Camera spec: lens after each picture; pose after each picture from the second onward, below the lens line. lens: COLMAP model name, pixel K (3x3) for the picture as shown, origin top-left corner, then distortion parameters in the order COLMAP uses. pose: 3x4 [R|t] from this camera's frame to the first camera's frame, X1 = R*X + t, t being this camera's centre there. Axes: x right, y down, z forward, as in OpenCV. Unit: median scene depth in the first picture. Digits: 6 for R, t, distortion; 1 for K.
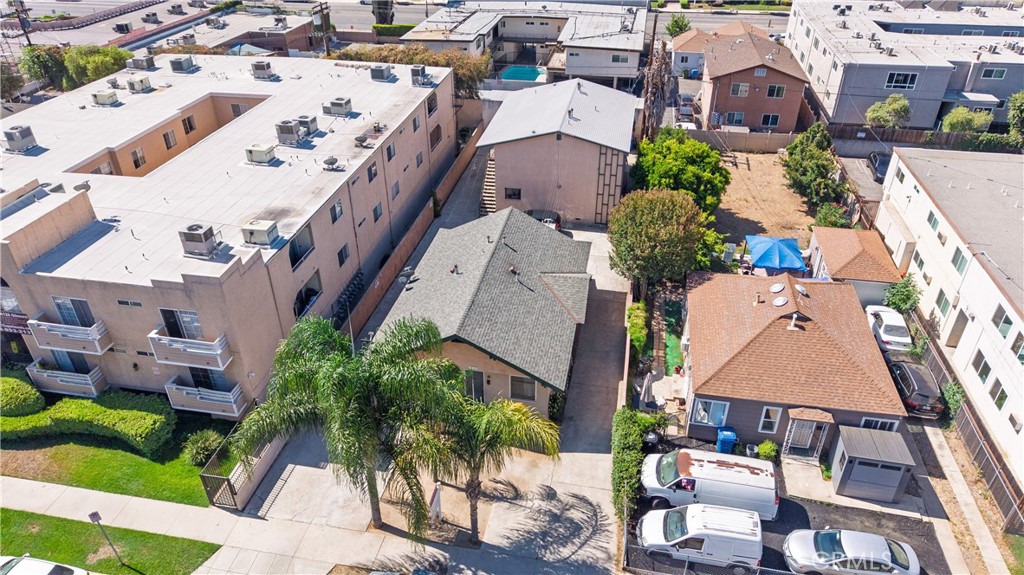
lens RADIAL K [[685.5, 0, 512.0], [0, 685.5, 287.5], [0, 0, 1]] dist [0.014042, -0.009020]
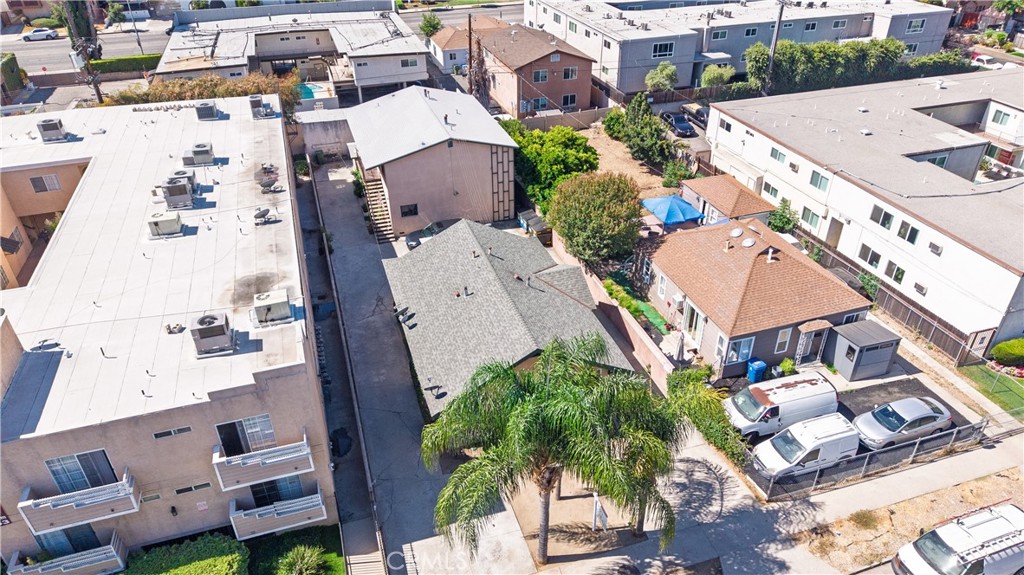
lens RADIAL K [[685.5, 0, 512.0], [0, 685.5, 287.5], [0, 0, 1]] dist [0.014042, -0.009020]
pose [[0.878955, -0.258408, 0.400828, -0.333663], [0.259870, 0.964254, 0.051784, -0.052738], [-0.399881, 0.058647, 0.914689, 0.077791]]
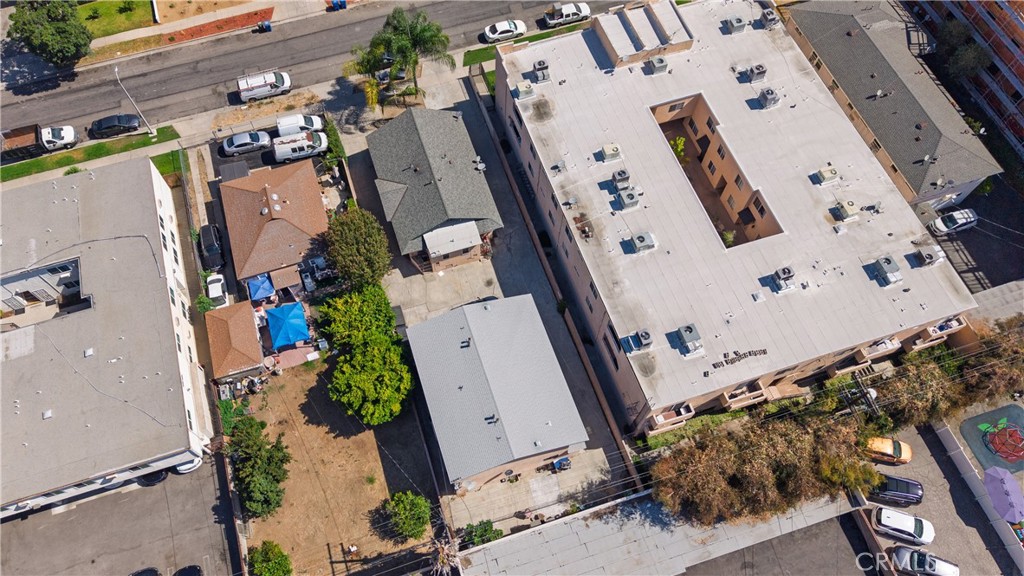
lens RADIAL K [[731.7, 0, 480.8], [0, 731.7, 285.6], [0, 0, 1]] dist [0.028412, -0.002460]
pose [[-0.879884, 0.432303, -0.197279, 0.293994], [-0.240918, -0.047991, 0.969358, -1.573856], [0.409589, 0.900450, 0.146376, 0.868098]]
